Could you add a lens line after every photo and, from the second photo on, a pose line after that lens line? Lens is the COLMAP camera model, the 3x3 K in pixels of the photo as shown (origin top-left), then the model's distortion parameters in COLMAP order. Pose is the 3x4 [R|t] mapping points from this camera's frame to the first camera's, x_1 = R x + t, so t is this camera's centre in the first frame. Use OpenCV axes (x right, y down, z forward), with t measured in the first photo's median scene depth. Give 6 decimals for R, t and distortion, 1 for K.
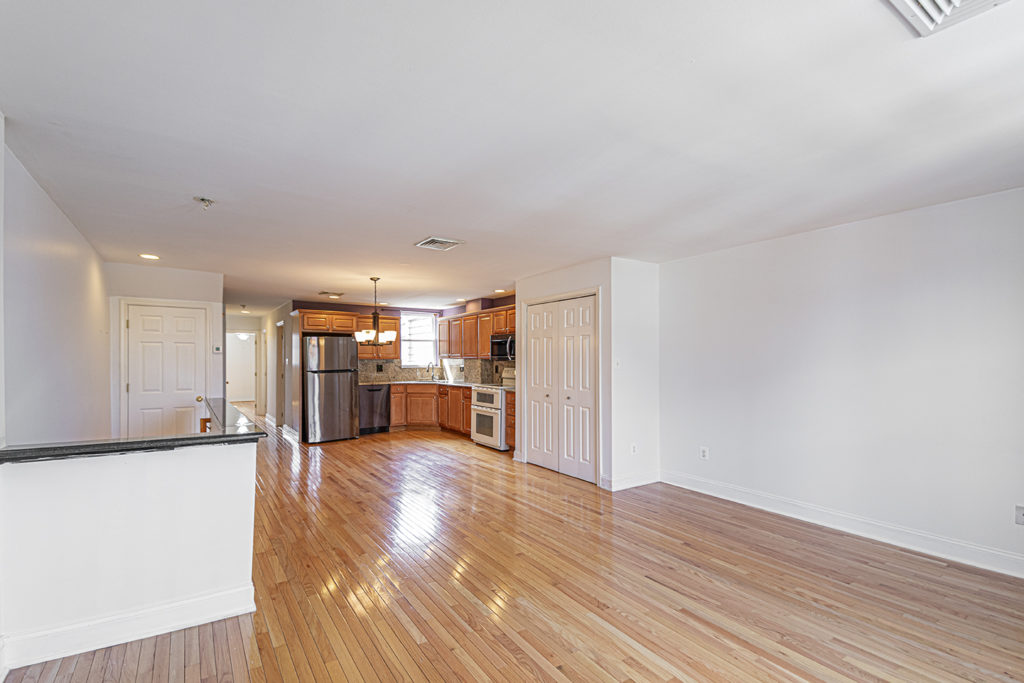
lens RADIAL K [[472.4, 0, 516.9], [0, 472.4, 357.8], [0, 0, 1]] dist [0.047342, -0.028081]
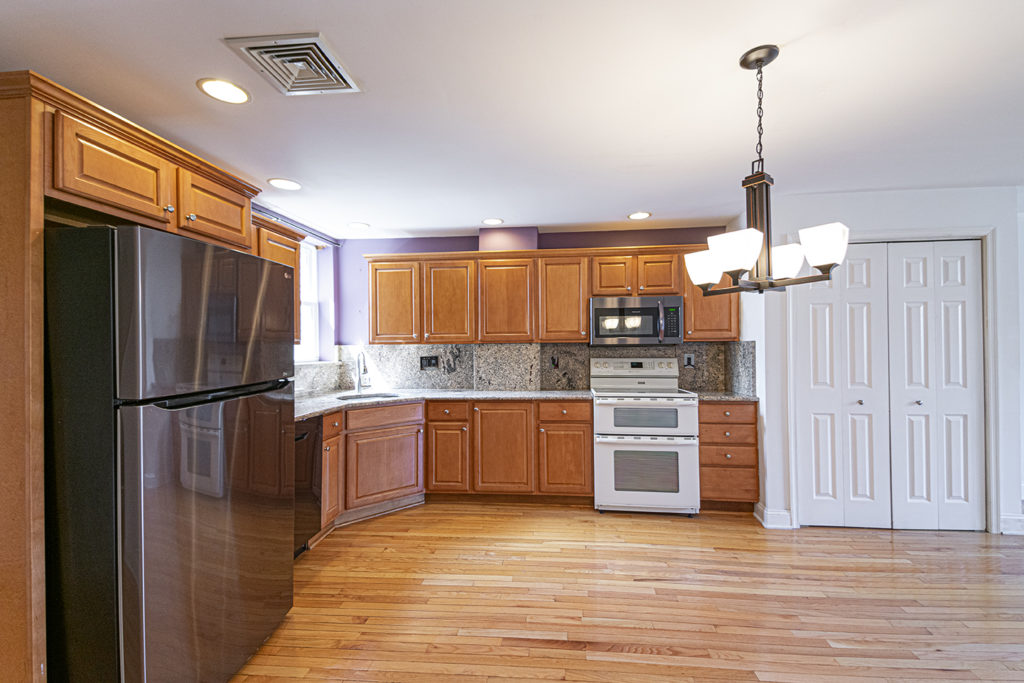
lens RADIAL K [[424.4, 0, 512.0], [0, 424.4, 341.5], [0, 0, 1]] dist [0.001656, -0.000117]
pose [[0.647271, 0.006704, 0.762230, -0.507411], [0.006015, 0.999885, -0.013902, 0.008324], [-0.762236, 0.013583, 0.647157, 0.812979]]
